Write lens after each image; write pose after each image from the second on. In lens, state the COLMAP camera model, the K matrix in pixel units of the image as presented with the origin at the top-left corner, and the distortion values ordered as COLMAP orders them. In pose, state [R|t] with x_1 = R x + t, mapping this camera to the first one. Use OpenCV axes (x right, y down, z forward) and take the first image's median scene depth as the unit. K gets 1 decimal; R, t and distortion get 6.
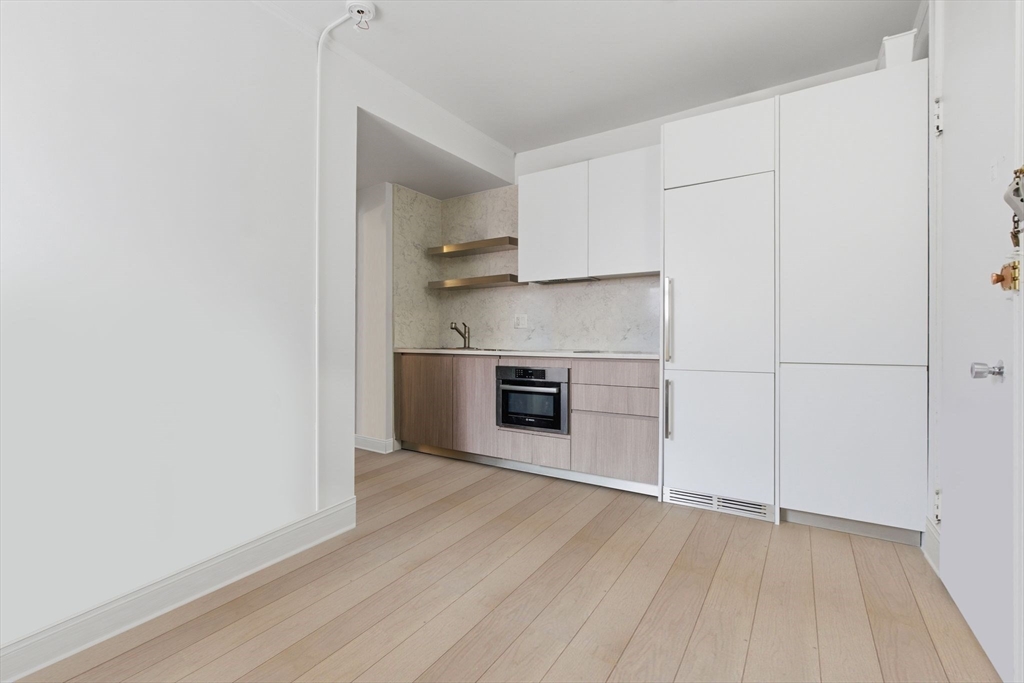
lens RADIAL K [[462.7, 0, 511.5], [0, 462.7, 340.9], [0, 0, 1]] dist [0.005171, -0.000132]
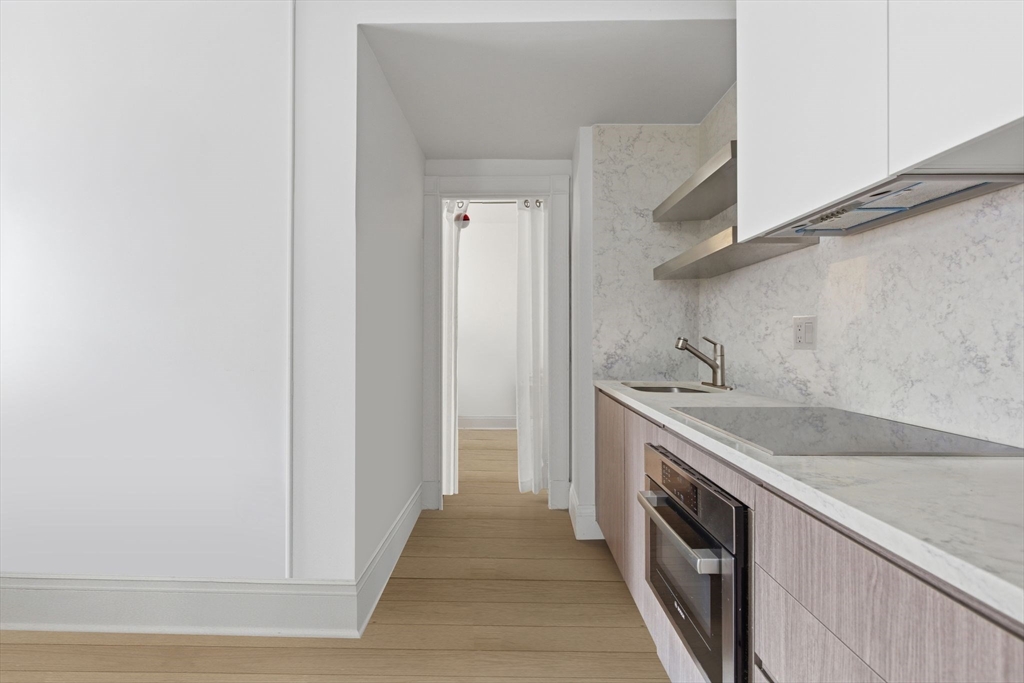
lens RADIAL K [[462.7, 0, 511.0], [0, 462.7, 336.6], [0, 0, 1]] dist [0.005171, -0.000132]
pose [[0.530121, -0.006627, -0.847896, 0.226393], [-0.009741, 0.999856, -0.013905, -0.031491], [0.847866, 0.015631, 0.529980, 0.545103]]
